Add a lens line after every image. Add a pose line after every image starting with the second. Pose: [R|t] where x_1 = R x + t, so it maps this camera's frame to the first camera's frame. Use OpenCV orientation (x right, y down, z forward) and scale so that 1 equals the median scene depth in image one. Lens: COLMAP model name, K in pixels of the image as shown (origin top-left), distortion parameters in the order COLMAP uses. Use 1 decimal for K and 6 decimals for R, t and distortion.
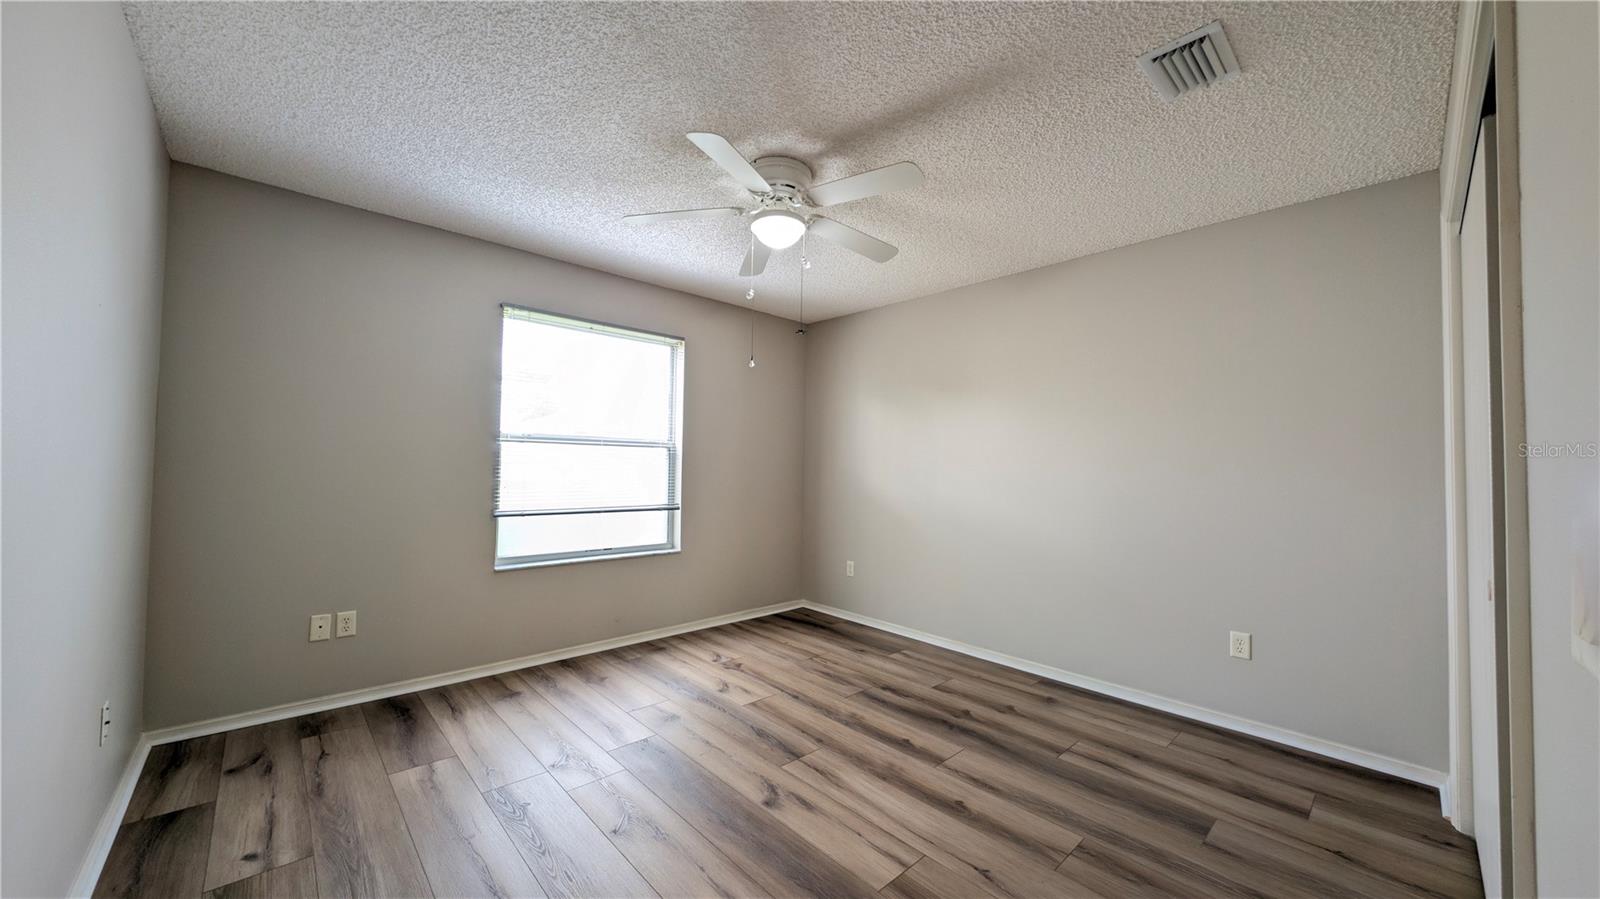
lens RADIAL K [[572.4, 0, 795.2], [0, 572.4, 450.8], [0, 0, 1]] dist [-0.000236, -0.000362]
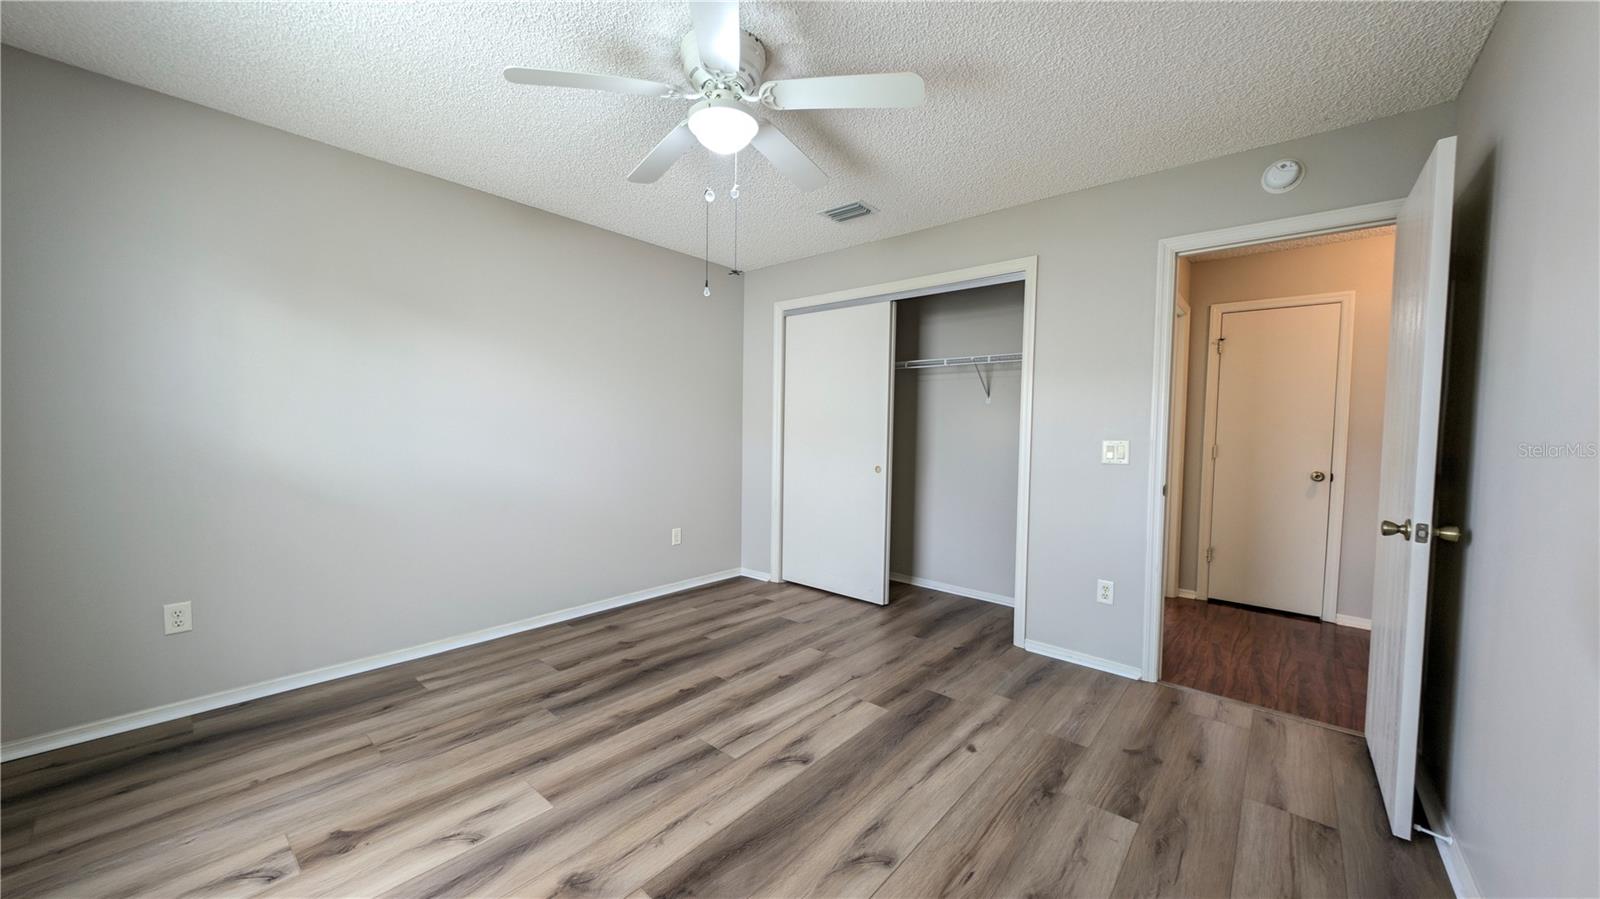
lens RADIAL K [[572.4, 0, 795.2], [0, 572.4, 450.8], [0, 0, 1]] dist [-0.000236, -0.000362]
pose [[-0.128536, -0.061963, 0.989767, -0.736820], [-0.047919, 0.997268, 0.056209, 0.007053], [-0.990546, -0.040204, -0.131154, 0.850354]]
